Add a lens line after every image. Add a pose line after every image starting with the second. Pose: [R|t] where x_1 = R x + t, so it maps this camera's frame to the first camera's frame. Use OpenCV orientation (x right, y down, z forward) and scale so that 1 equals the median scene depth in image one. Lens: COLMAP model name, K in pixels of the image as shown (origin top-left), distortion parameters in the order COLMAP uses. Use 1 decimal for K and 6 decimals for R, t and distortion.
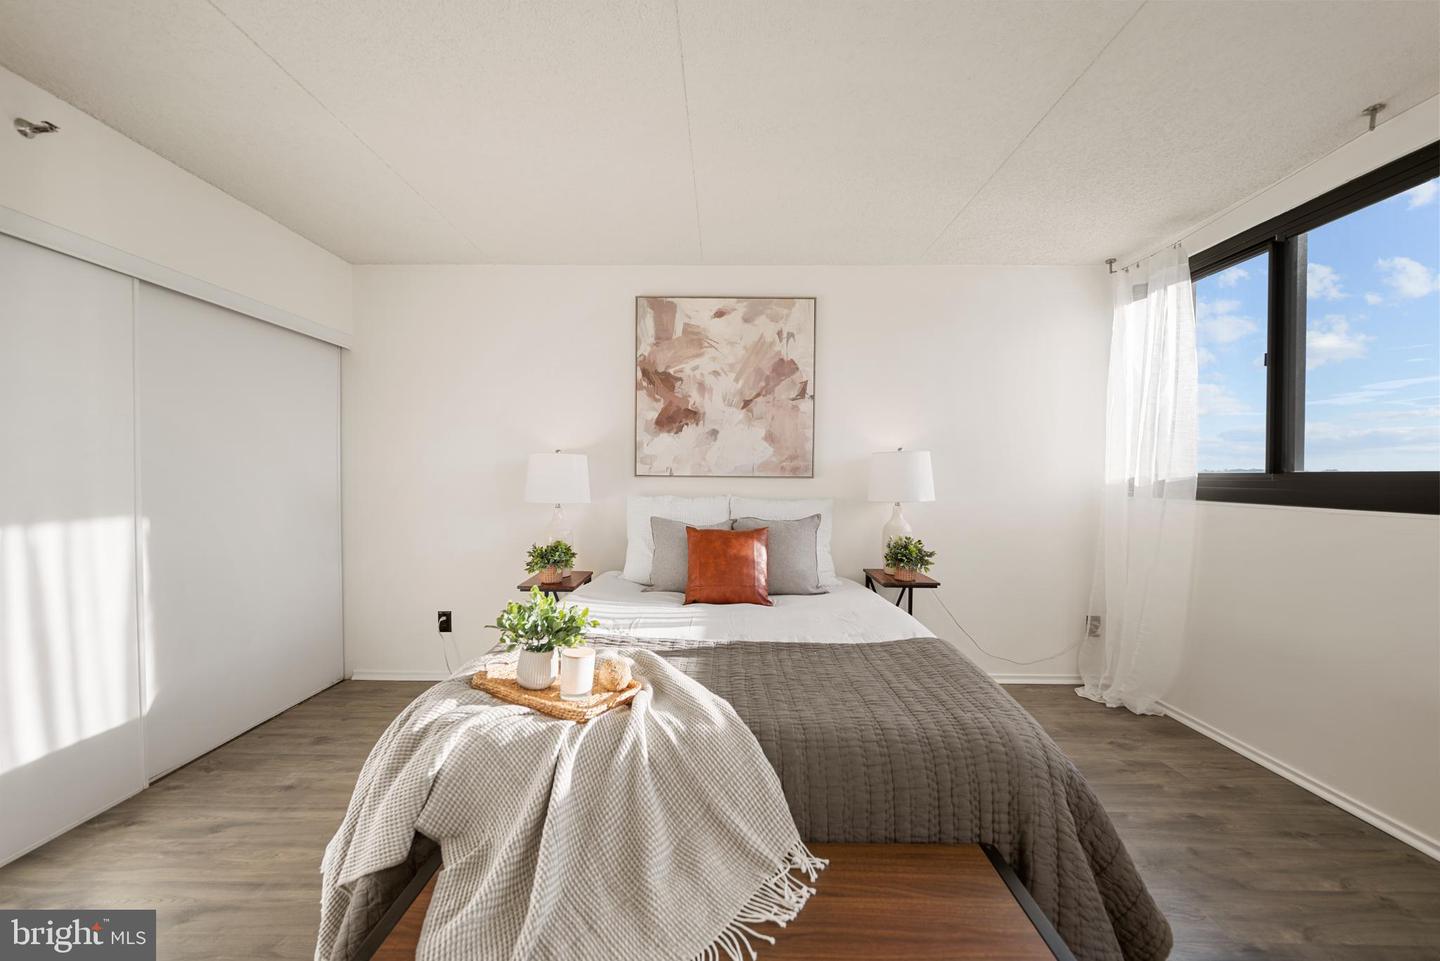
lens RADIAL K [[578.2, 0, 713.1], [0, 578.2, 484.9], [0, 0, 1]] dist [0.001970, 0.000351]
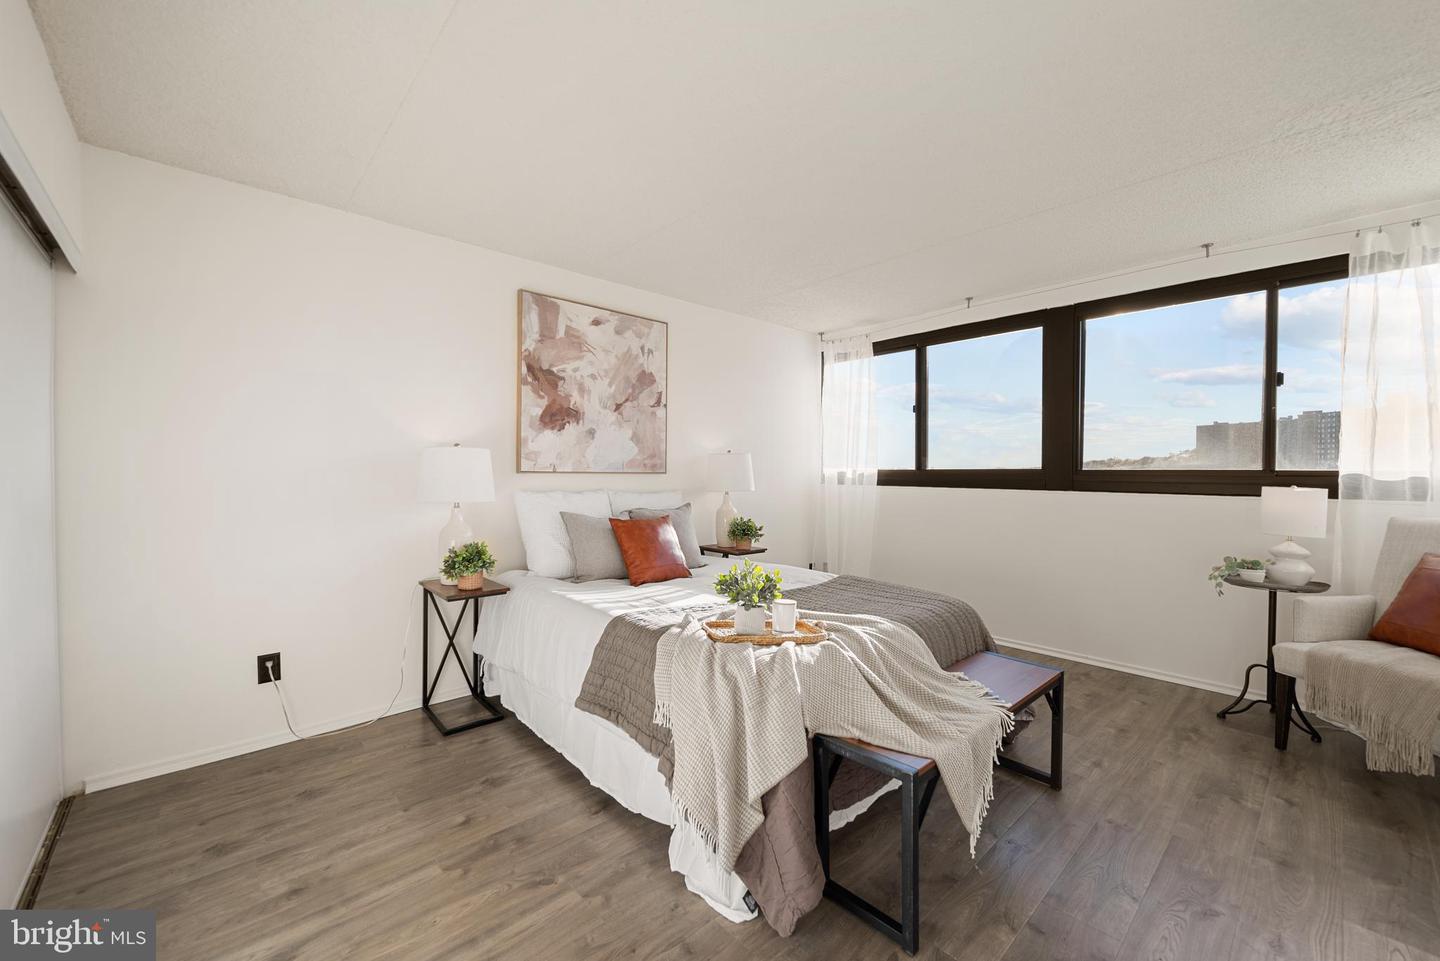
lens RADIAL K [[578.2, 0, 713.1], [0, 578.2, 484.9], [0, 0, 1]] dist [0.001970, 0.000351]
pose [[0.731631, -0.016077, 0.681512, -0.568738], [0.020096, 0.999796, 0.002011, 0.010446], [-0.681405, 0.012224, 0.731805, 0.063572]]
